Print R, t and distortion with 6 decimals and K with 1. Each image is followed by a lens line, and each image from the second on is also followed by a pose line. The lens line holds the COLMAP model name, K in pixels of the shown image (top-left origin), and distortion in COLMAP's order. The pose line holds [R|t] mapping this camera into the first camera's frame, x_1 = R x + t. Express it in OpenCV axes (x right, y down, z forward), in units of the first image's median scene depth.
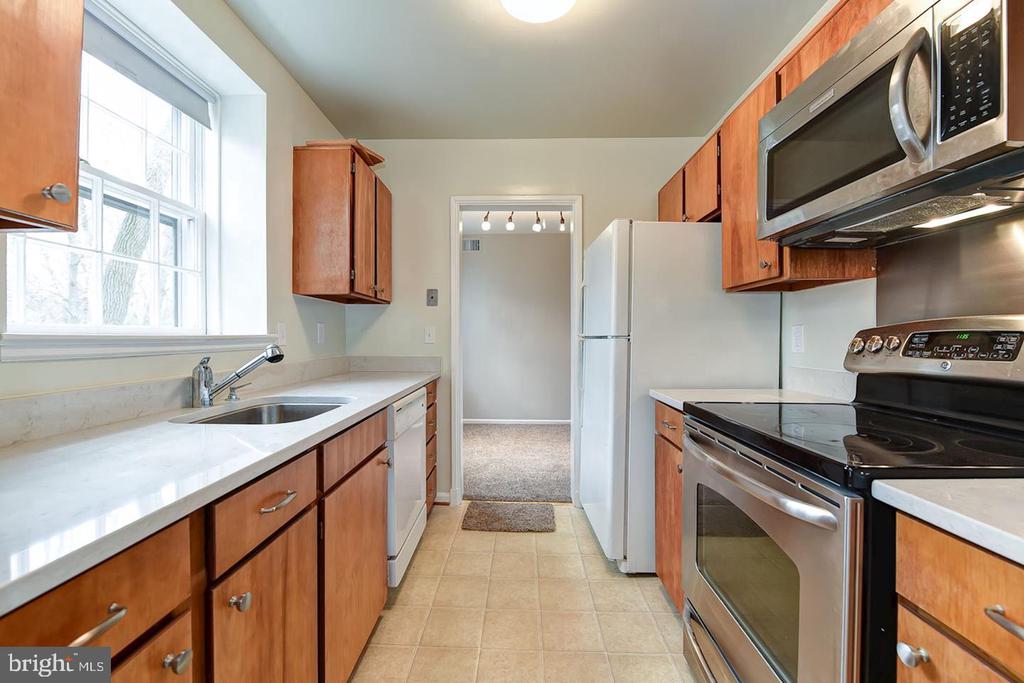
lens RADIAL K [[429.7, 0, 513.7], [0, 429.7, 338.2], [0, 0, 1]] dist [-0.008789, -0.002126]
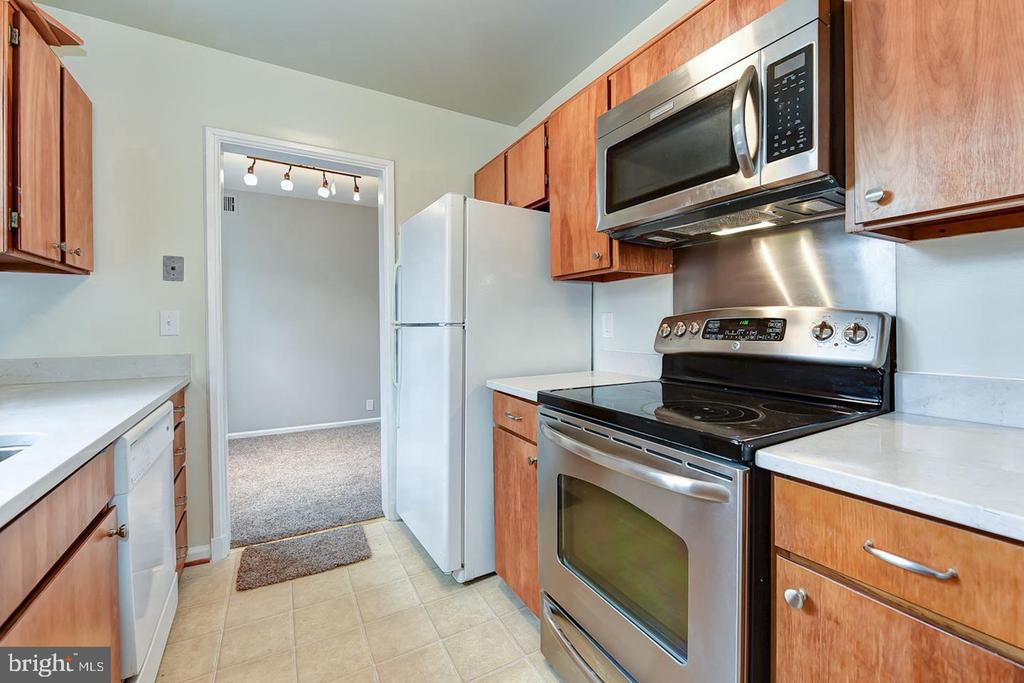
lens RADIAL K [[429.7, 0, 522.2], [0, 429.7, 327.6], [0, 0, 1]] dist [-0.008789, -0.002126]
pose [[0.840606, -0.010271, 0.541550, -0.135830], [0.006898, 0.999942, 0.008256, -0.002870], [-0.541603, -0.003205, 0.840628, 0.182835]]
